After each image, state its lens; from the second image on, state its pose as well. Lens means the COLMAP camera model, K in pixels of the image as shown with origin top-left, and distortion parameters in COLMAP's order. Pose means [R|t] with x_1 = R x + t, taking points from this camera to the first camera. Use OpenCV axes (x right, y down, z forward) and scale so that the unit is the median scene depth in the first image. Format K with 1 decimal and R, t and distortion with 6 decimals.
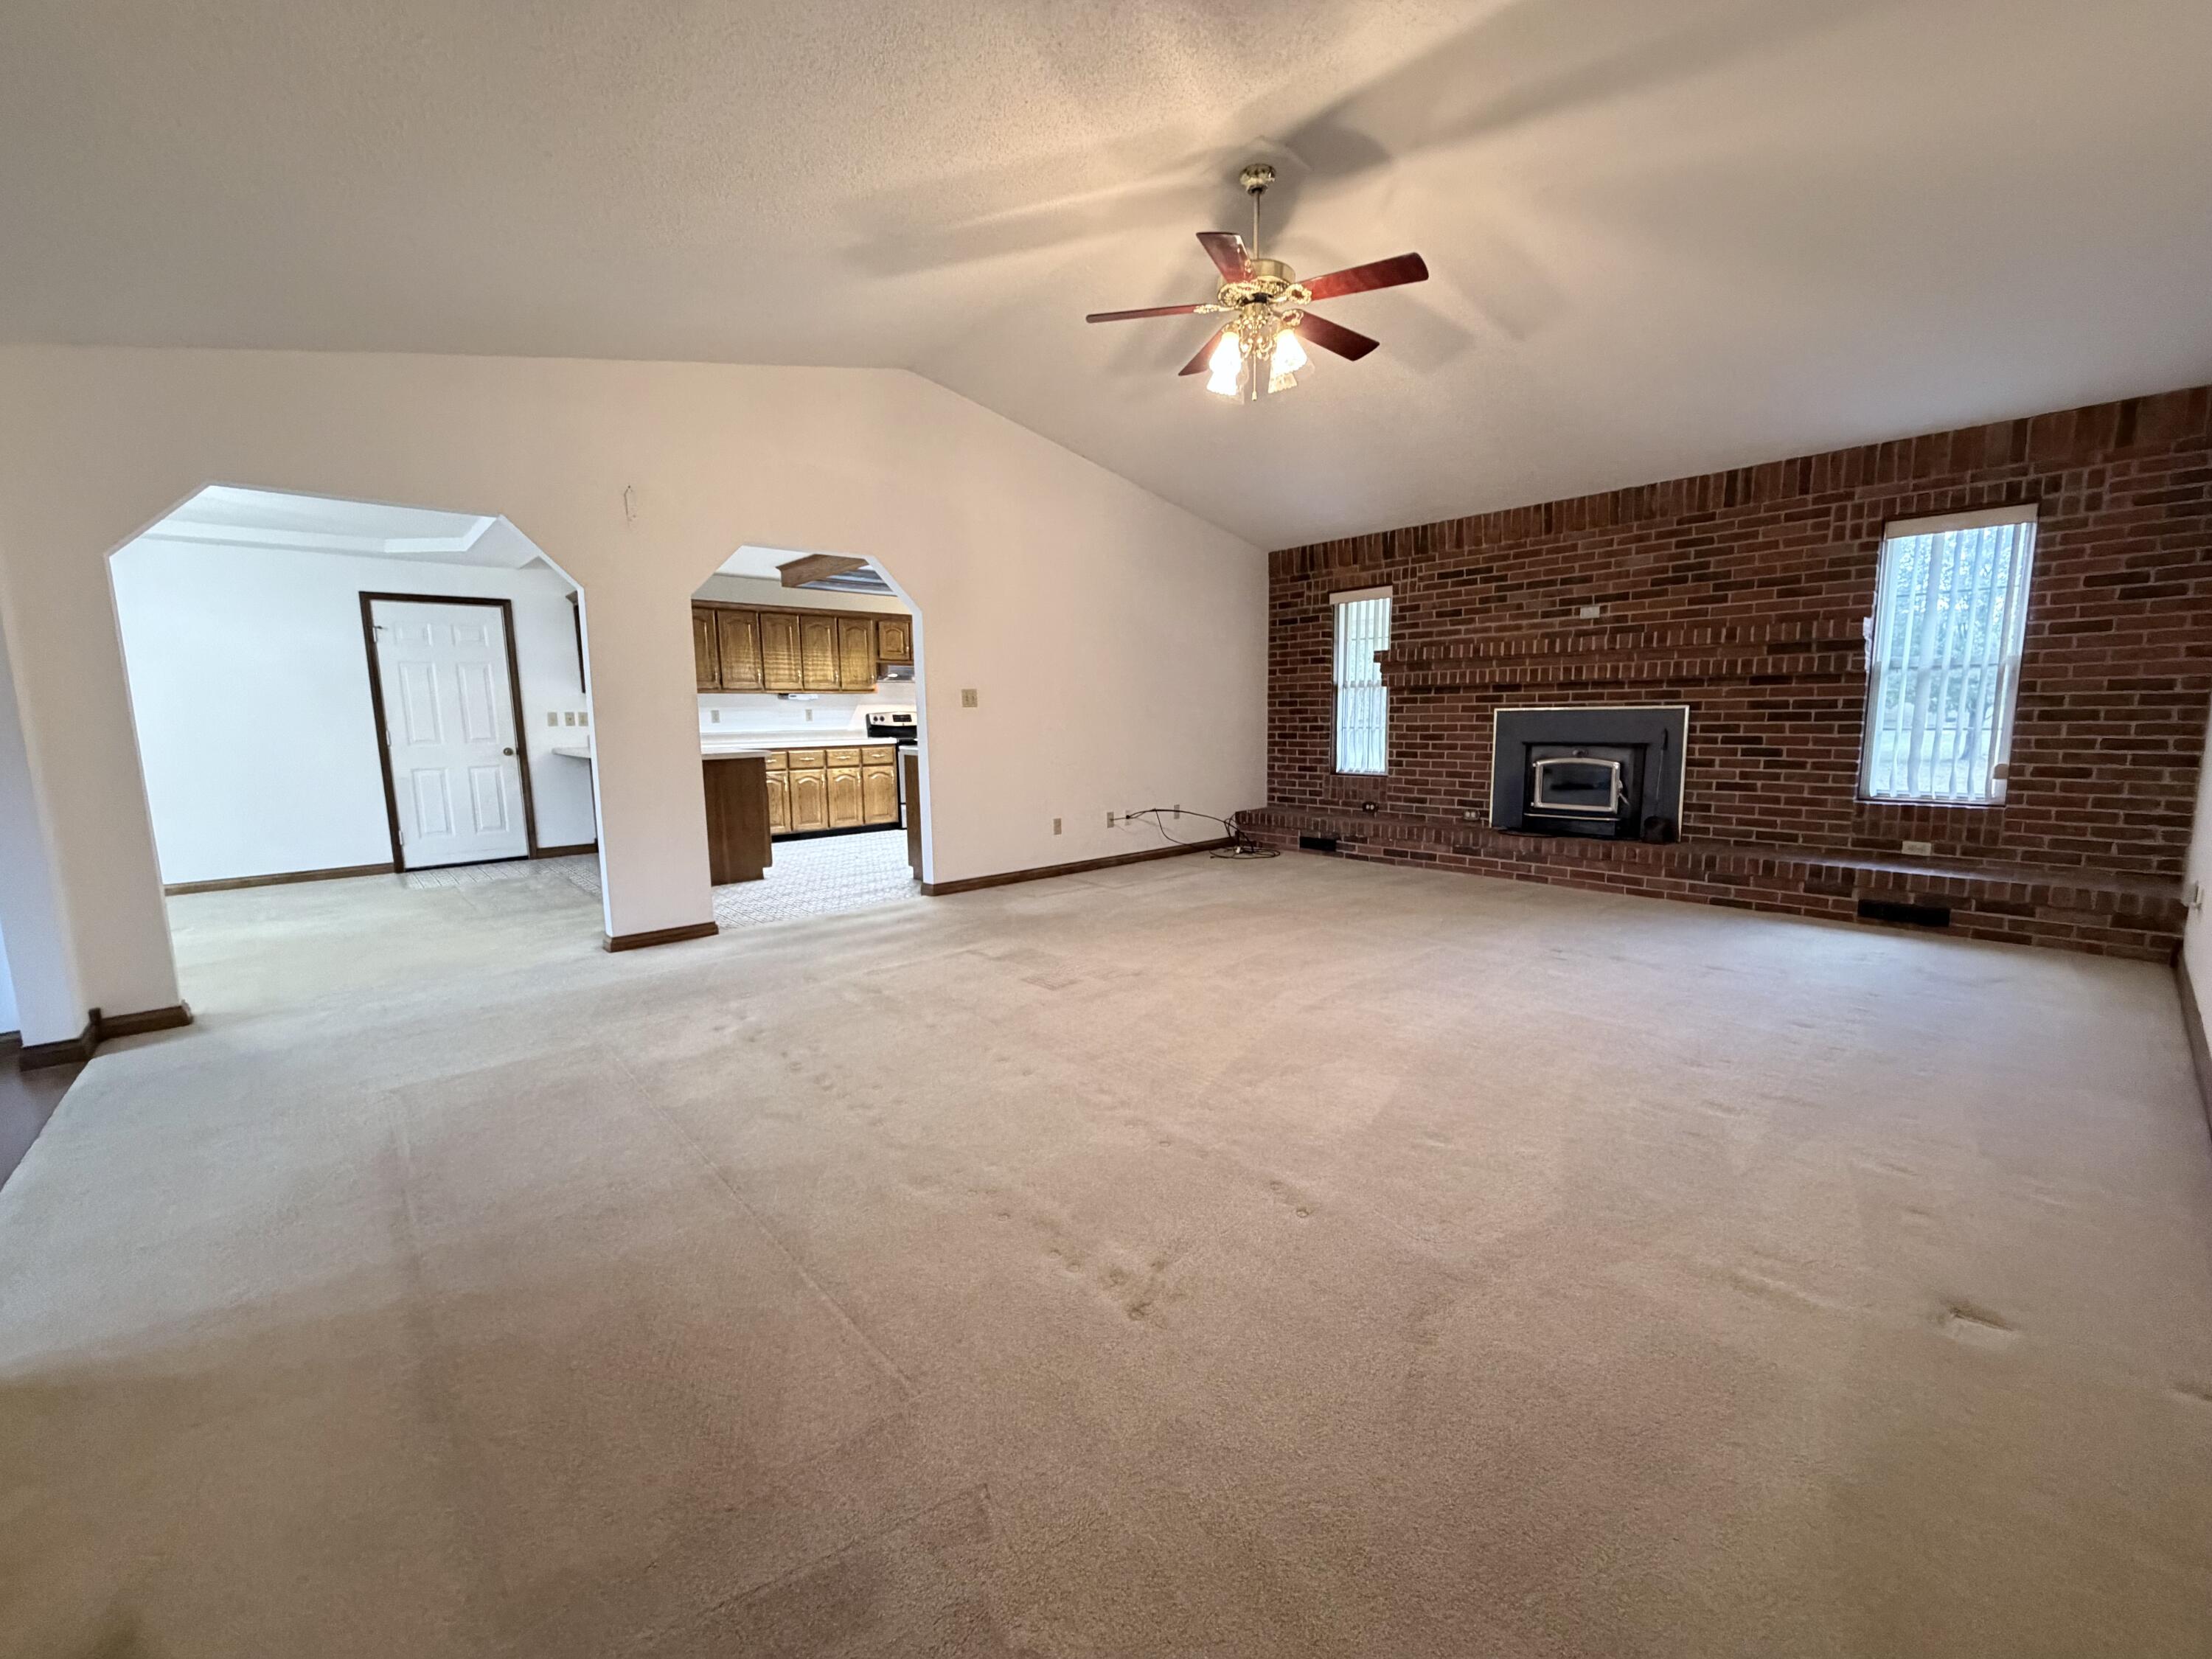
lens RADIAL K [[884.3, 0, 1100.5], [0, 884.3, 834.1], [0, 0, 1]] dist [0.000985, -0.000287]
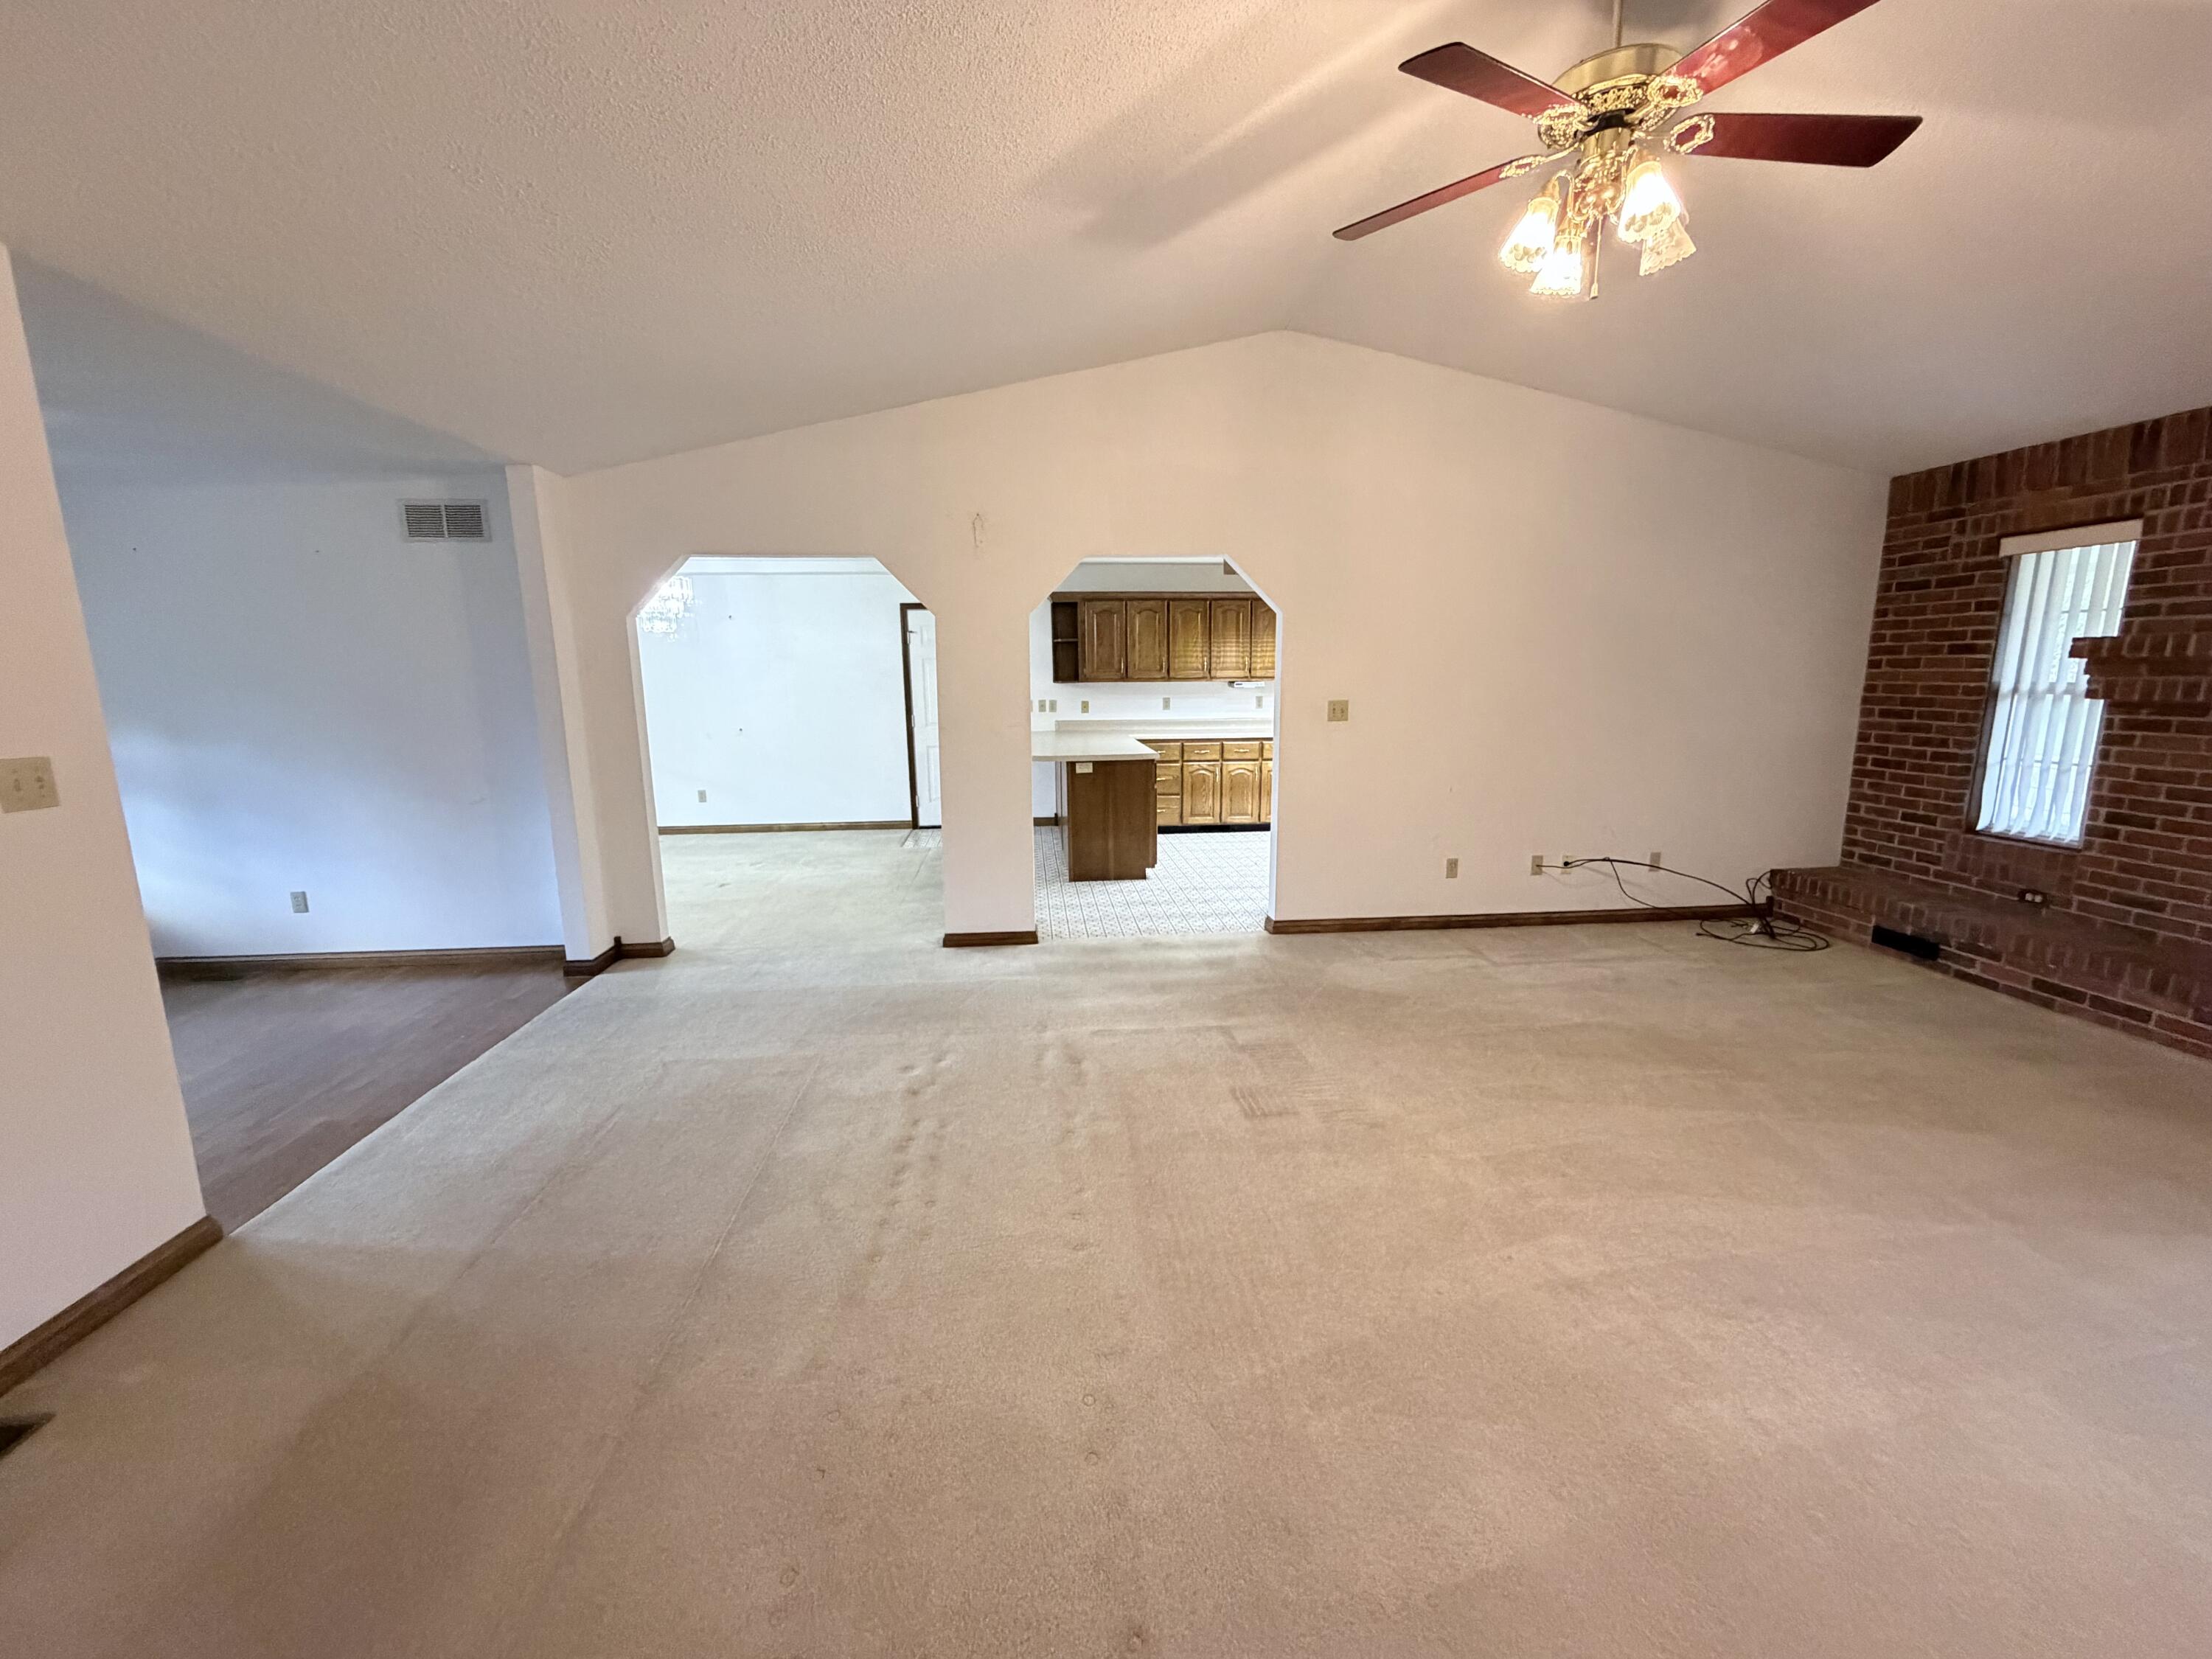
lens RADIAL K [[884.3, 0, 1100.5], [0, 884.3, 834.1], [0, 0, 1]] dist [0.000985, -0.000287]
pose [[0.800561, 0.115141, -0.588086, 0.173861], [-0.082981, 0.993213, 0.081499, -0.082828], [0.593478, -0.016446, 0.804682, 0.172120]]
